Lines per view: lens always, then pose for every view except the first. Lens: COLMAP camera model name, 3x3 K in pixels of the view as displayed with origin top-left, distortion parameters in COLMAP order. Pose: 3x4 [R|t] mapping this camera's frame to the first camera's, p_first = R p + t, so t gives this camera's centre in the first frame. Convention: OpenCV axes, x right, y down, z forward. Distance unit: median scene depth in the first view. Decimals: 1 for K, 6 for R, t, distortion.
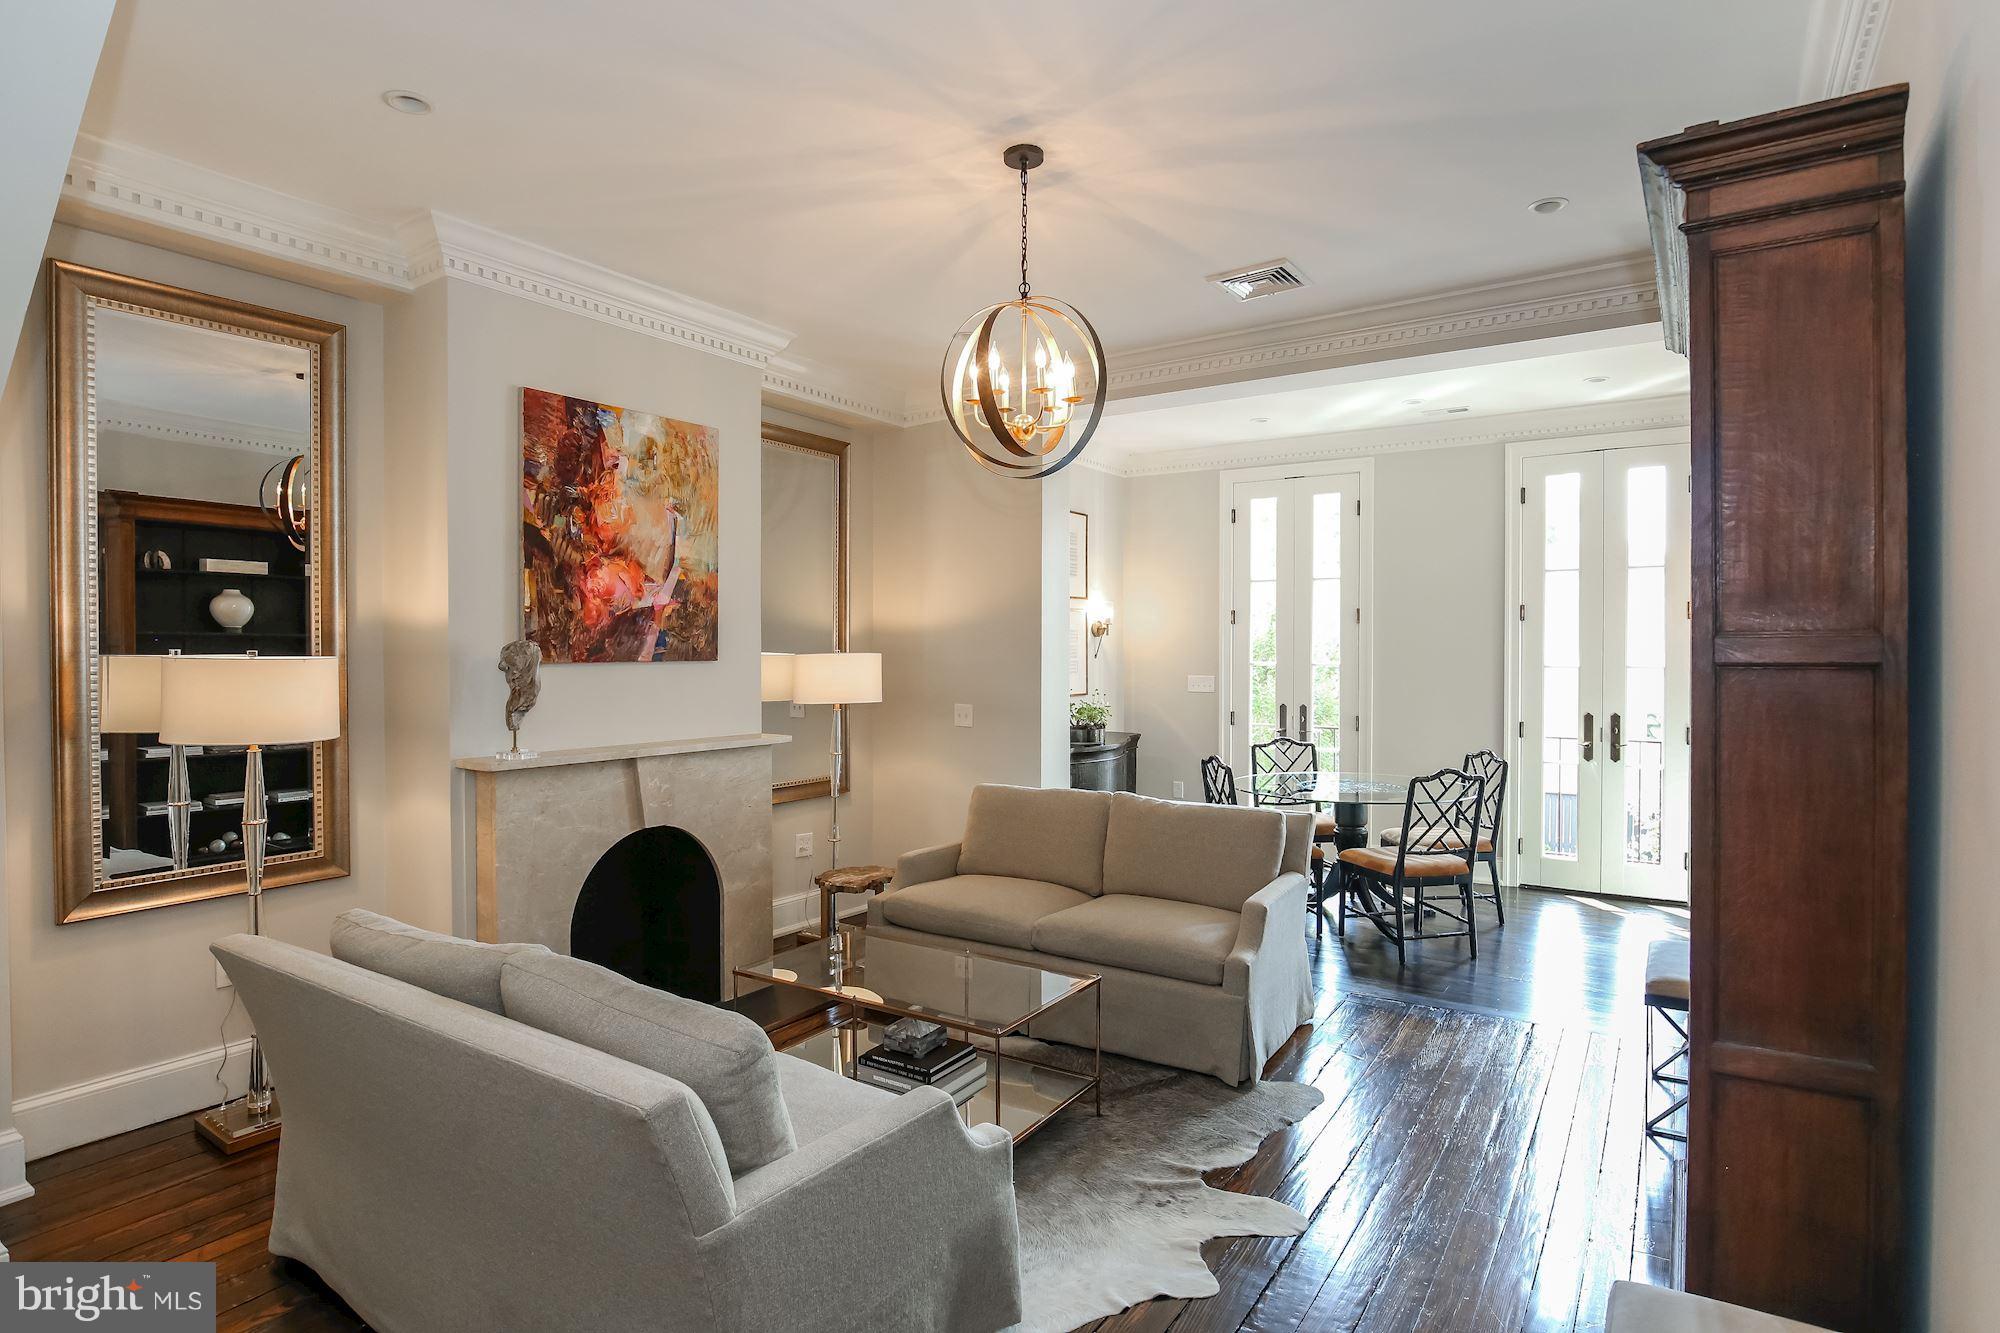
lens RADIAL K [[1000.6, 0, 1009.3], [0, 1000.6, 667.3], [0, 0, 1]] dist [-0.037317, -0.000900]
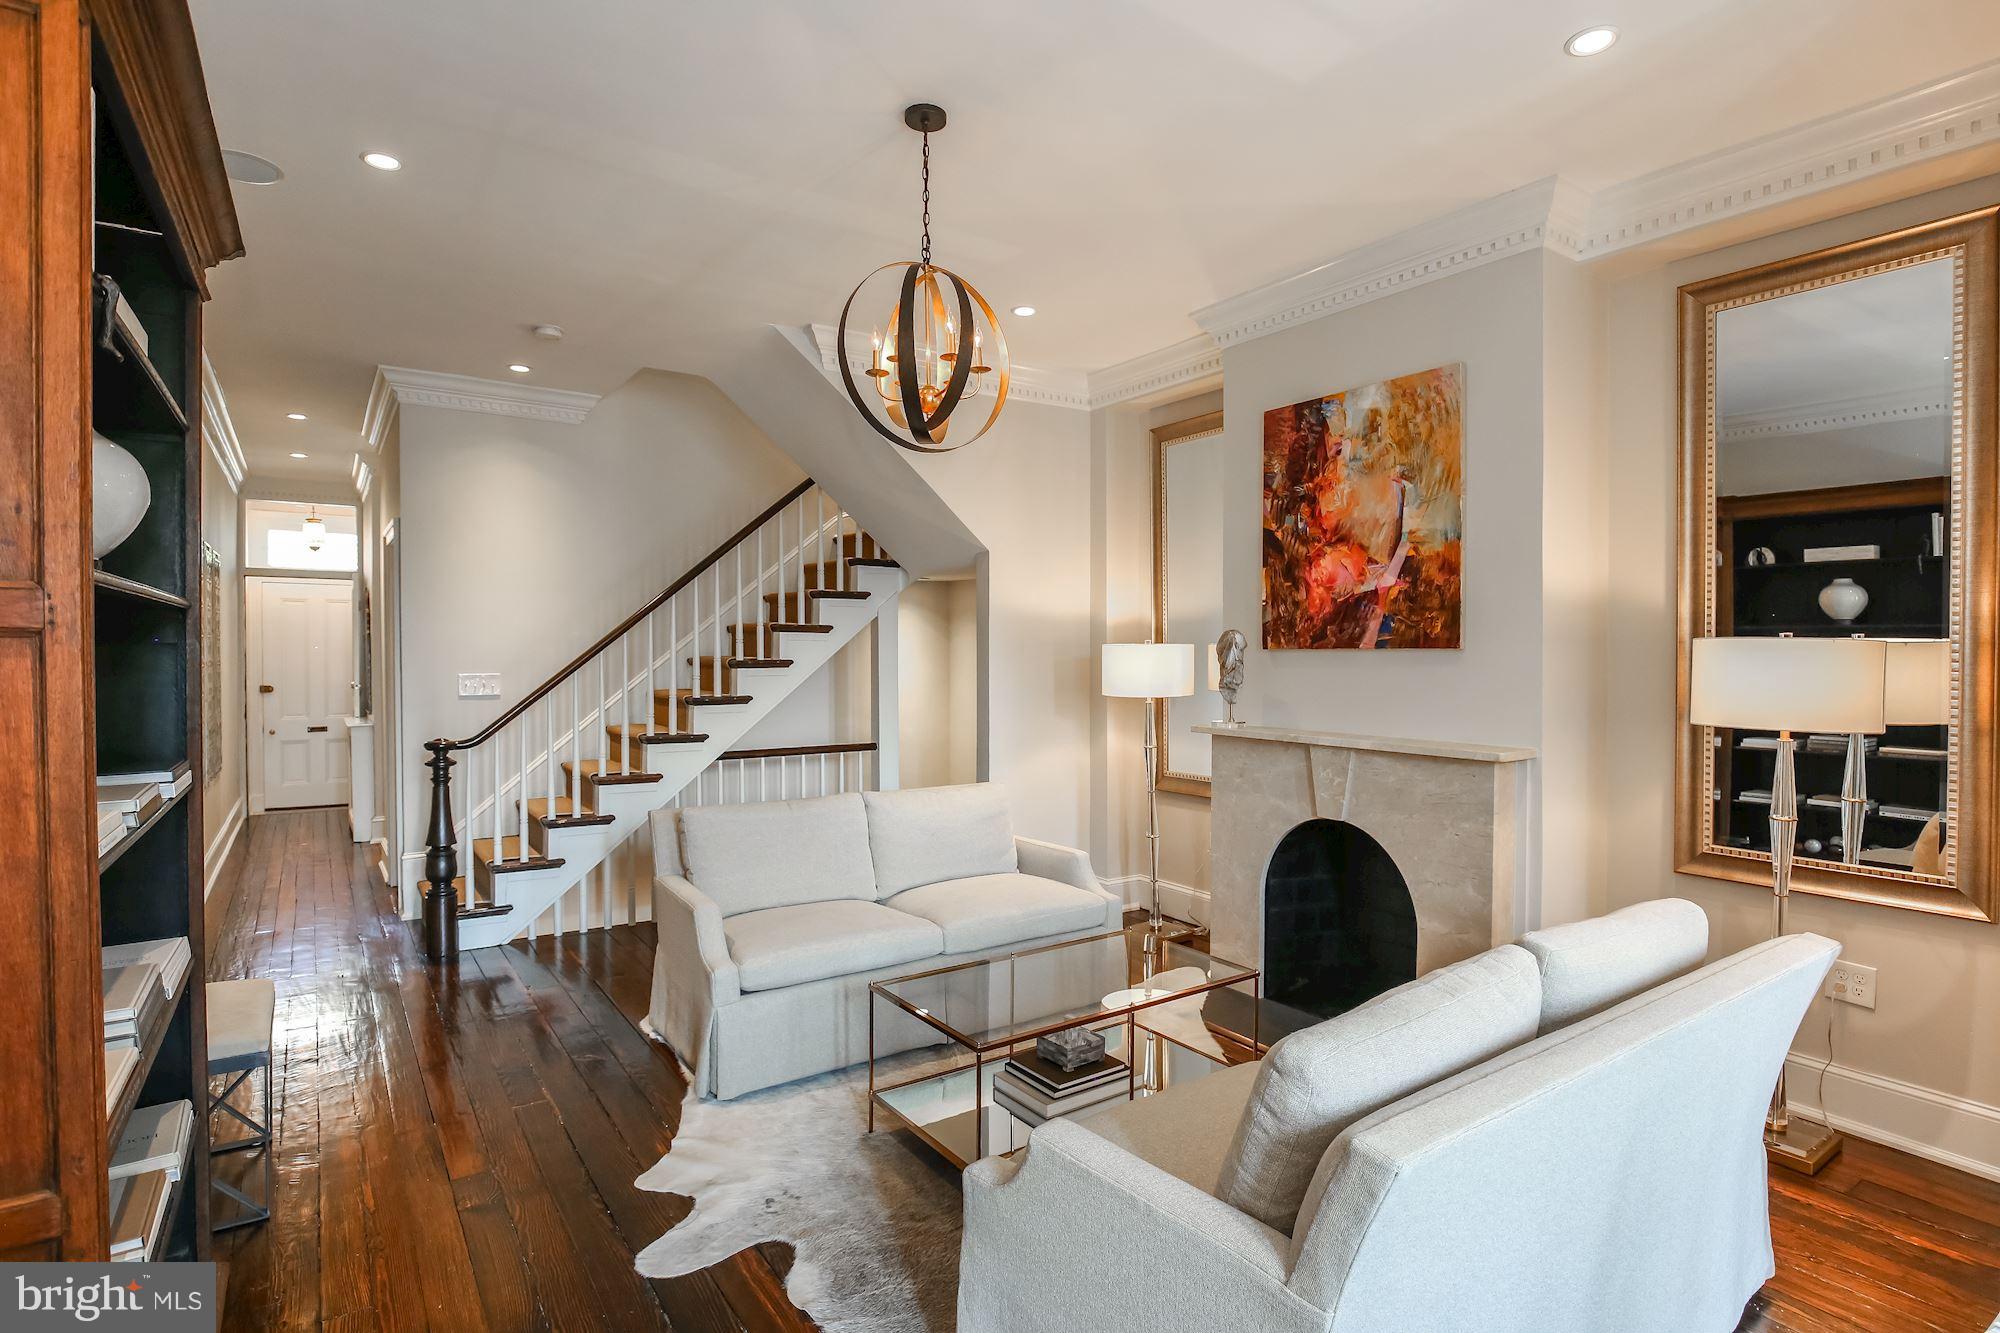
lens RADIAL K [[1000.6, 0, 993.1], [0, 1000.6, 657.6], [0, 0, 1]] dist [-0.037317, -0.000900]
pose [[-0.339426, 0.002844, -0.940629, 0.644703], [-0.014704, 0.999857, 0.008329, -0.000119], [0.940518, 0.016658, -0.339336, 0.992958]]
